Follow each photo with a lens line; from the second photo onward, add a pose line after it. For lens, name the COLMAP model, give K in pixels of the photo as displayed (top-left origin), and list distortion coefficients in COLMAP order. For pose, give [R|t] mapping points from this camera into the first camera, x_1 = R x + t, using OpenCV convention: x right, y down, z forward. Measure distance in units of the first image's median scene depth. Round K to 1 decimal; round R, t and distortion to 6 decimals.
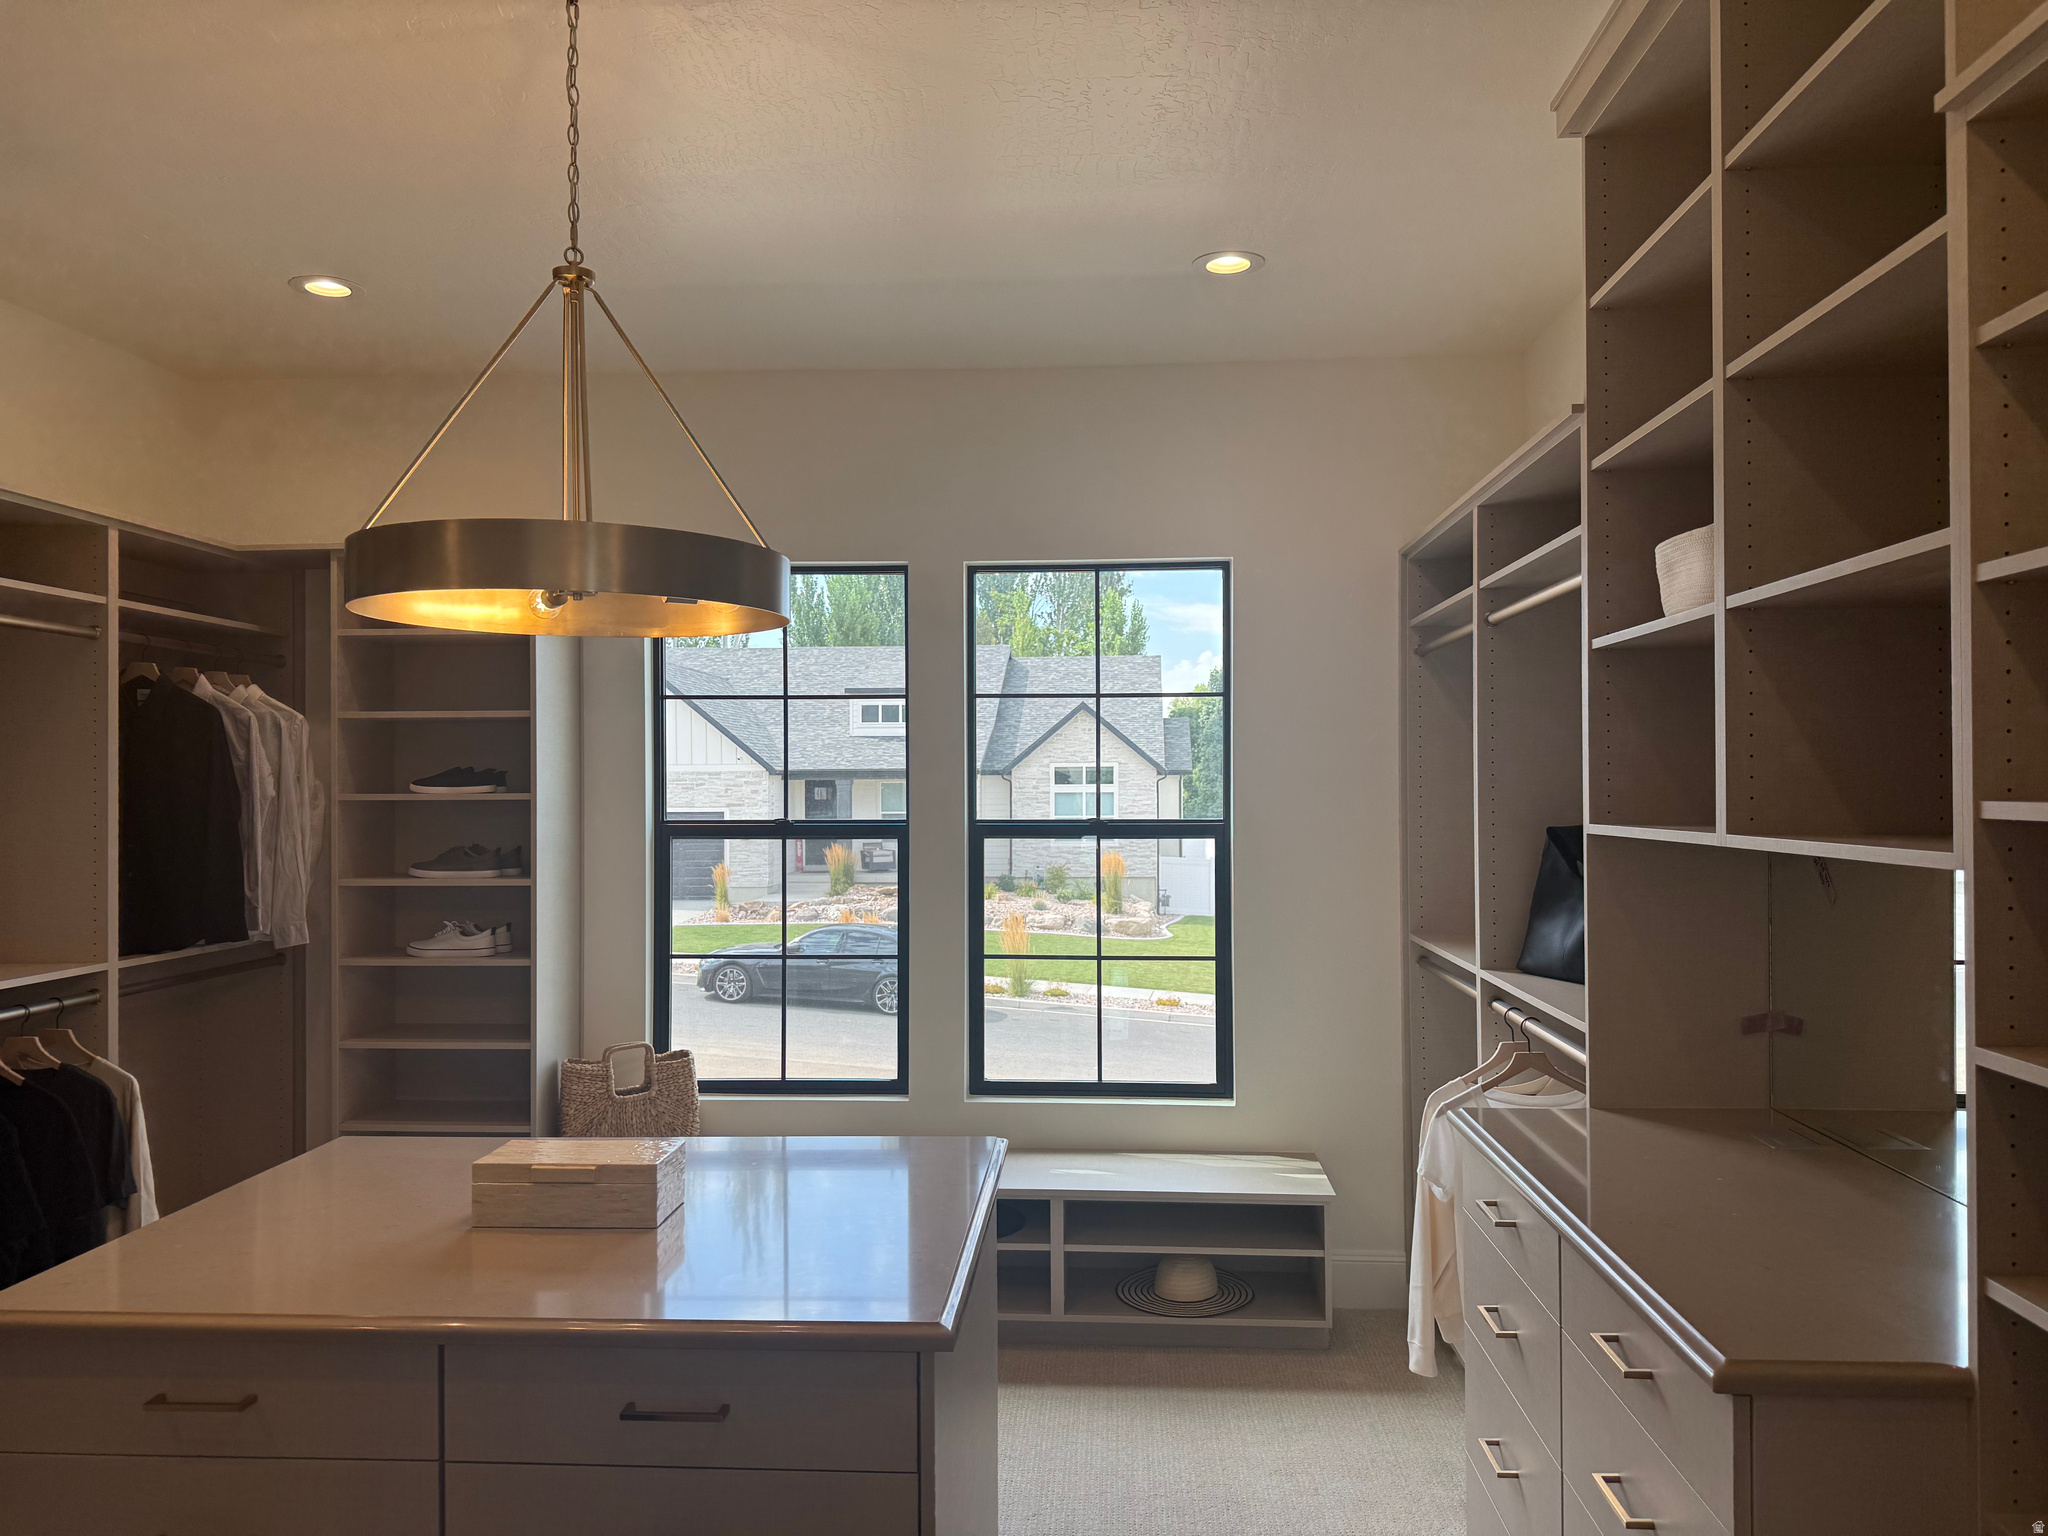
lens RADIAL K [[1454.3, 0, 1027.6], [0, 1454.3, 772.1], [0, 0, 1]] dist [0.002209, -0.003180]
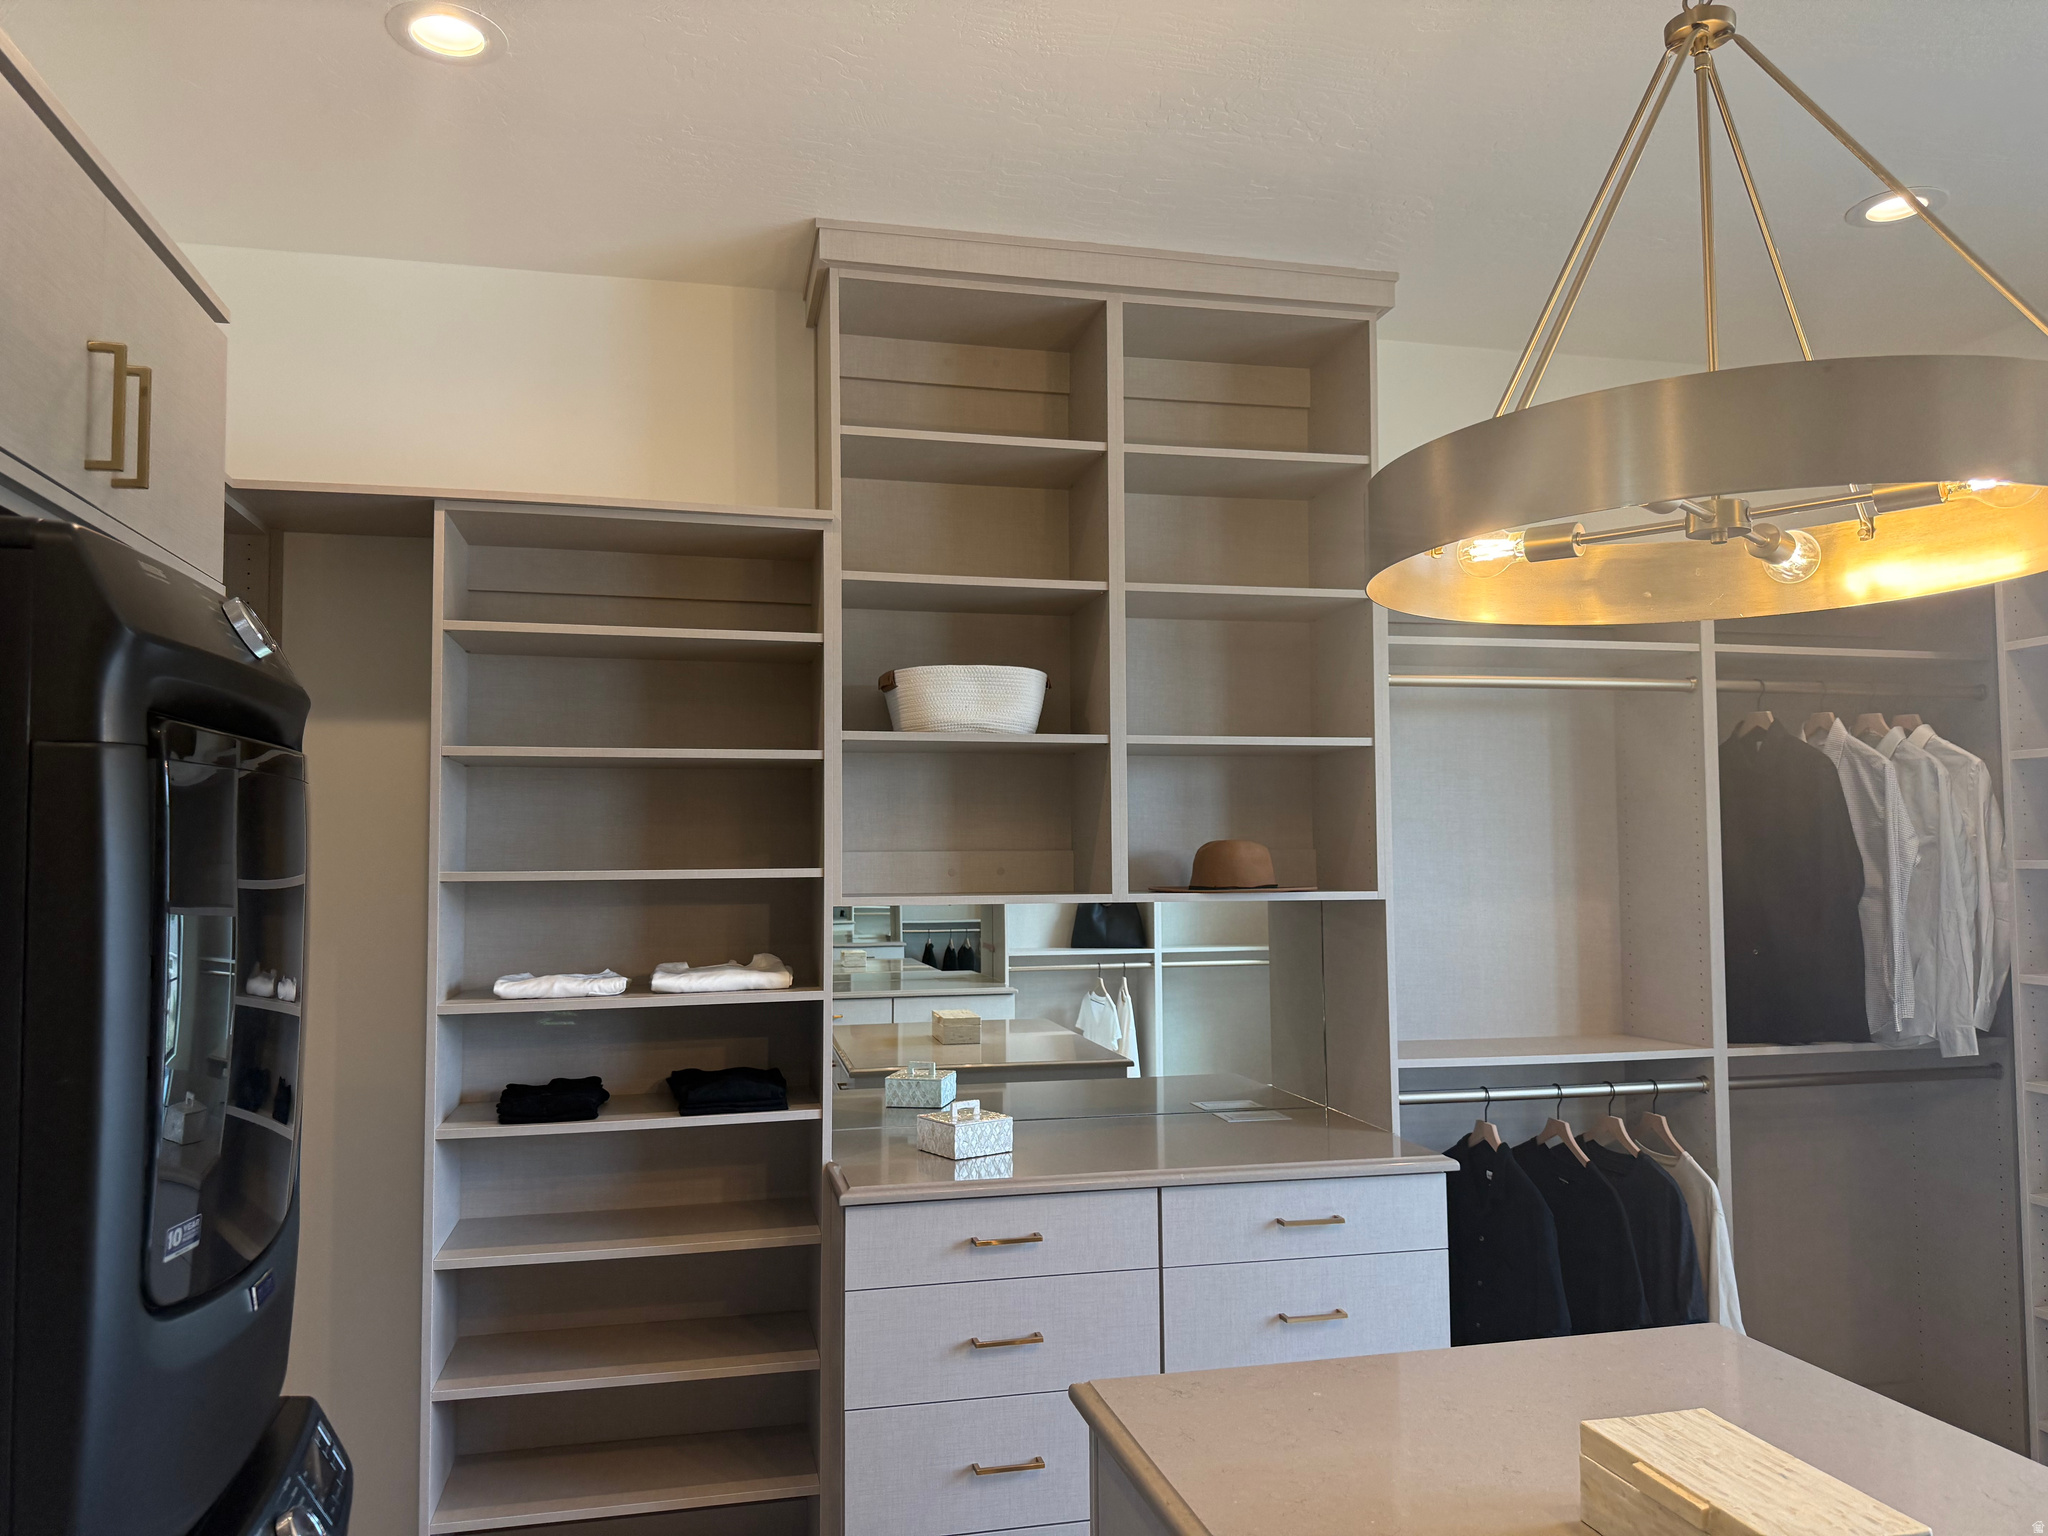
lens RADIAL K [[1454.3, 0, 1017.2], [0, 1454.3, 776.9], [0, 0, 1]] dist [0.002209, -0.003180]
pose [[0.289574, -0.056019, -0.955515, 0.100994], [0.015328, 0.998429, -0.053890, 0.004998], [0.957033, 0.000959, 0.289978, 0.301702]]
